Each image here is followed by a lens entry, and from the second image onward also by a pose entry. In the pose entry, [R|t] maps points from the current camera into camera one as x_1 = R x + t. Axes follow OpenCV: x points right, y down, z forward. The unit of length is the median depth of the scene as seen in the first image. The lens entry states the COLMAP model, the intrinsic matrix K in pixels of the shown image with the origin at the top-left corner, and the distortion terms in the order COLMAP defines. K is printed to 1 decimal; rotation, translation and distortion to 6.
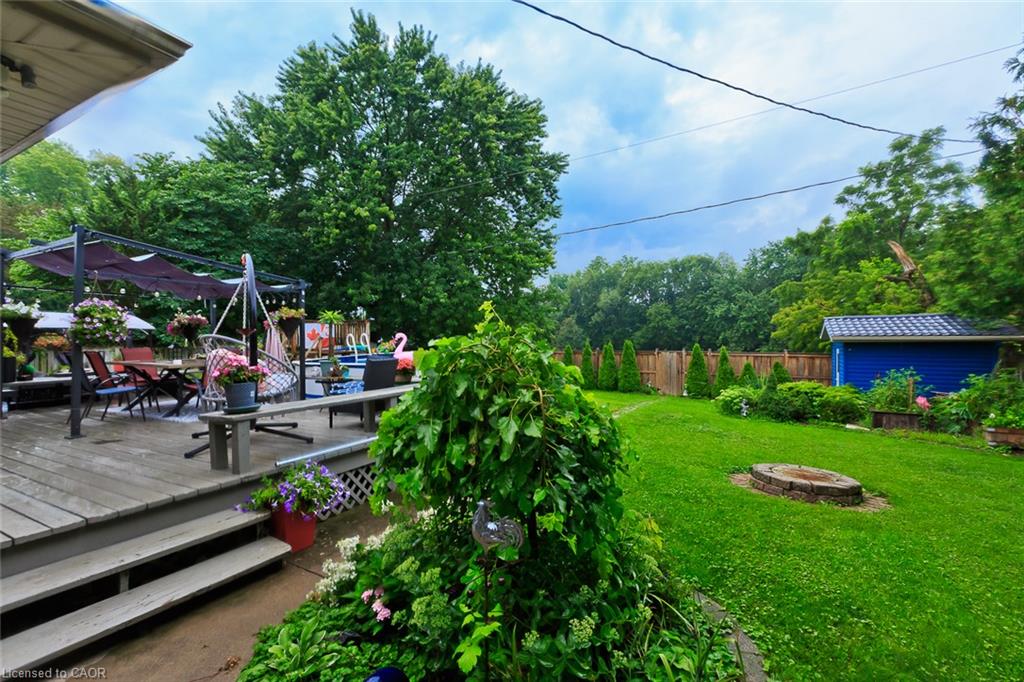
lens RADIAL K [[458.5, 0, 463.0], [0, 458.5, 345.4], [0, 0, 1]] dist [0.003264, -0.000859]
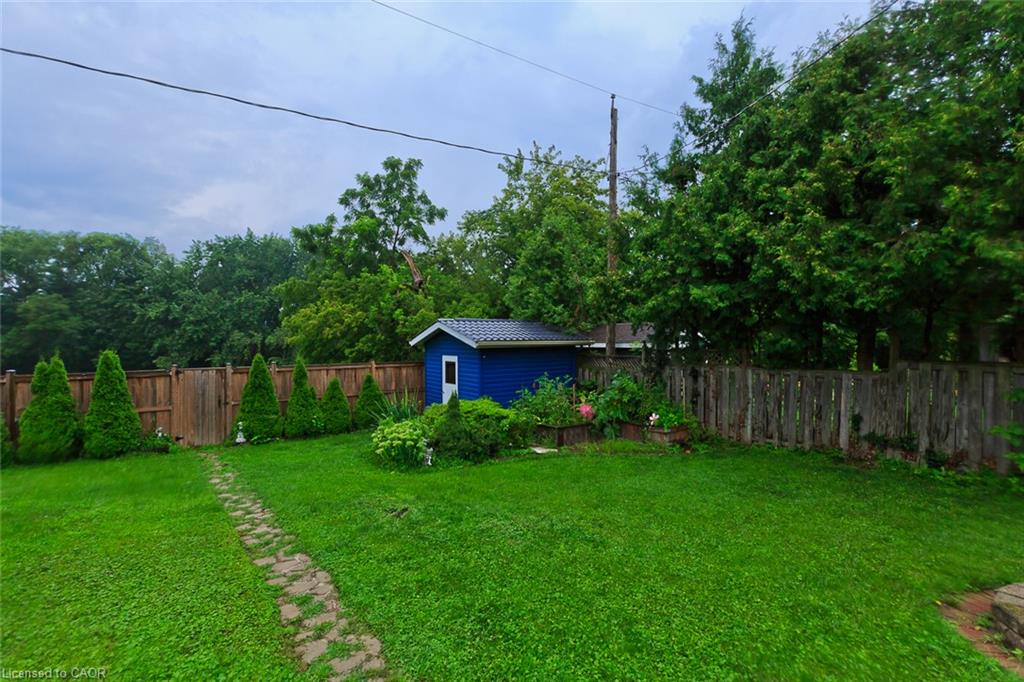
lens RADIAL K [[458.5, 0, 514.8], [0, 458.5, 340.9], [0, 0, 1]] dist [0.003264, -0.000859]
pose [[0.310678, 0.001925, 0.950513, 0.020621], [0.023972, 0.999664, -0.009860, -0.005269], [-0.950213, 0.025849, 0.310527, 0.351357]]
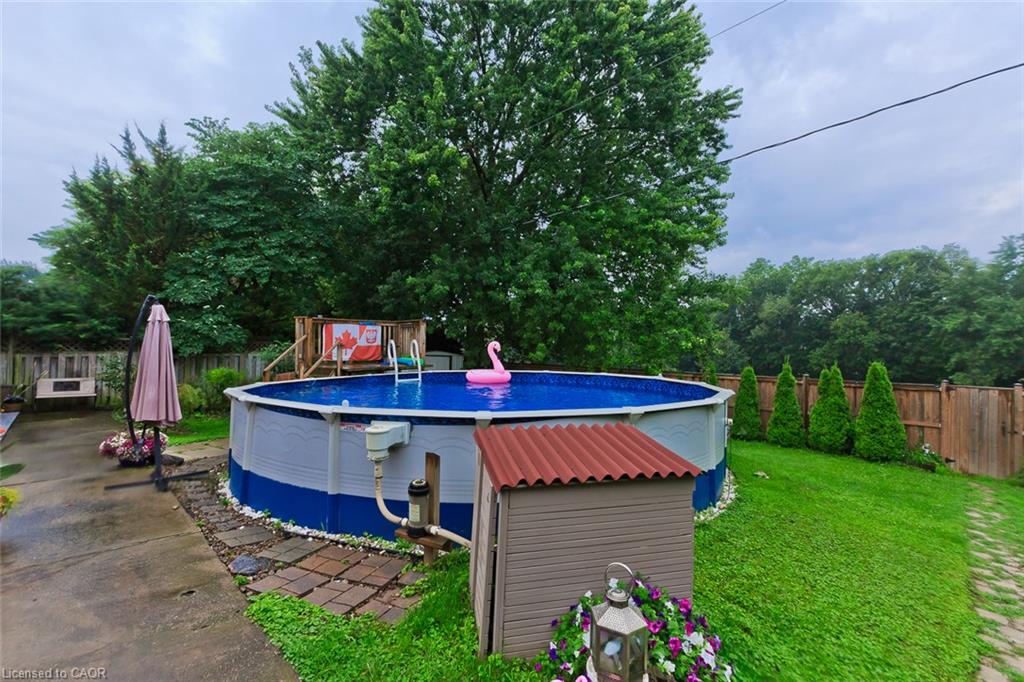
lens RADIAL K [[458.5, 0, 508.6], [0, 458.5, 339.4], [0, 0, 1]] dist [0.003264, -0.000859]
pose [[0.981496, 0.019436, -0.190491, 0.031791], [-0.027504, 0.998829, -0.039802, -0.003996], [0.189495, 0.044304, 0.980882, 0.318744]]
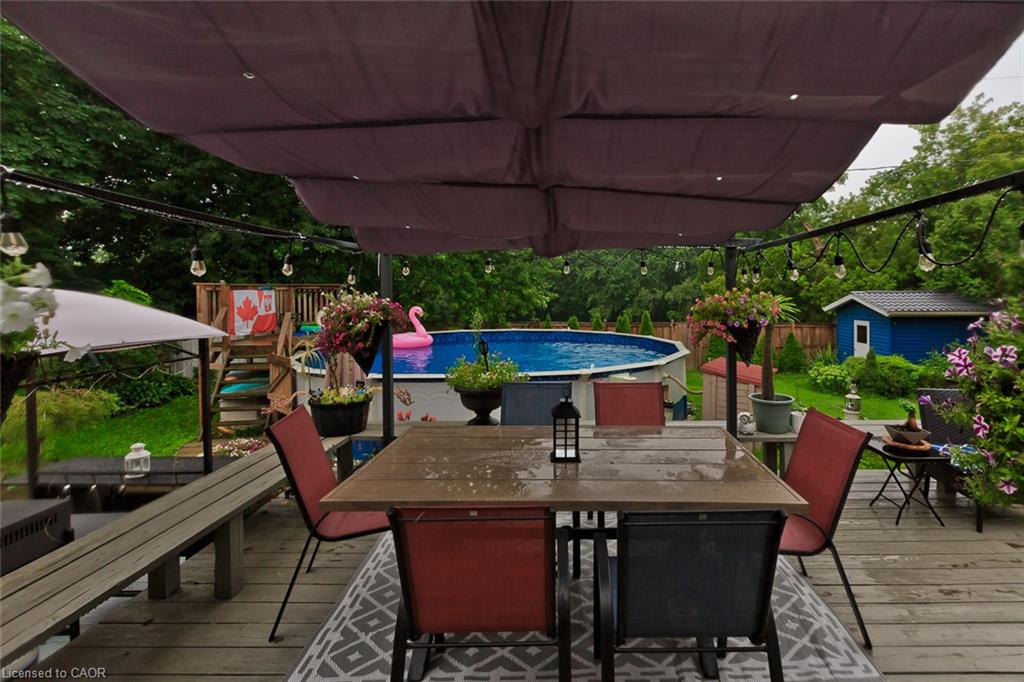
lens RADIAL K [[501.2, 0, 551.2], [0, 501.2, 291.3], [0, 0, 1]] dist [-0.002597, -0.002073]
pose [[0.823388, 0.007222, 0.567433, -0.280292], [0.004875, 0.999792, -0.019799, -0.025547], [-0.567458, 0.019068, 0.823182, 0.244877]]
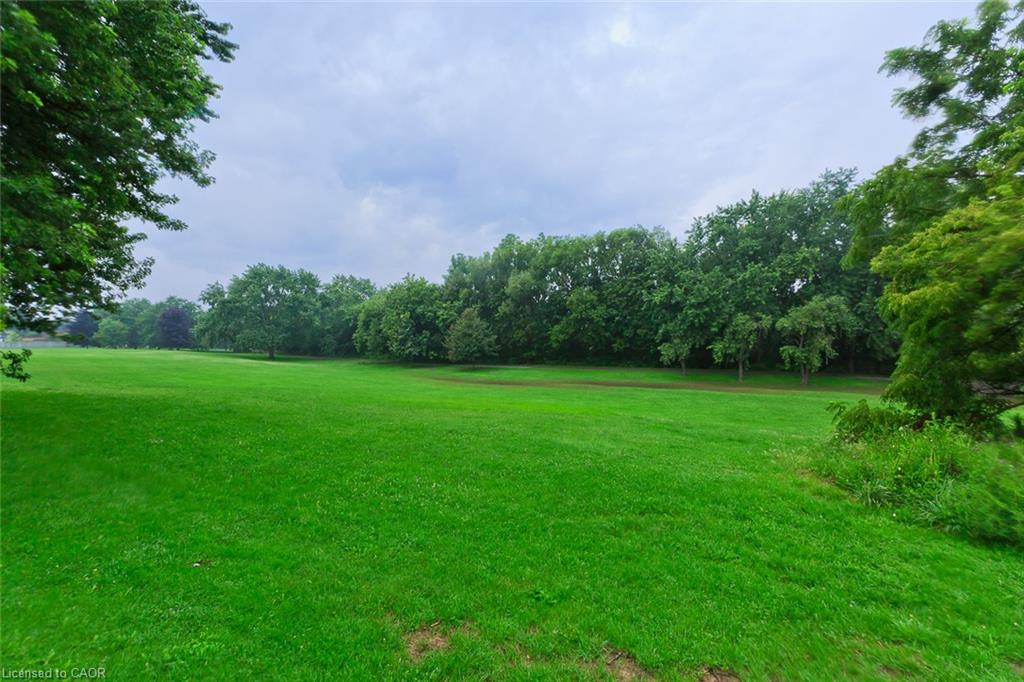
lens RADIAL K [[458.5, 0, 513.0], [0, 458.5, 338.8], [0, 0, 1]] dist [0.003264, -0.000859]
pose [[0.965599, -0.007248, 0.259935, 0.257257], [0.011303, 0.999837, -0.014109, 0.004652], [-0.259790, 0.016562, 0.965523, 0.656576]]
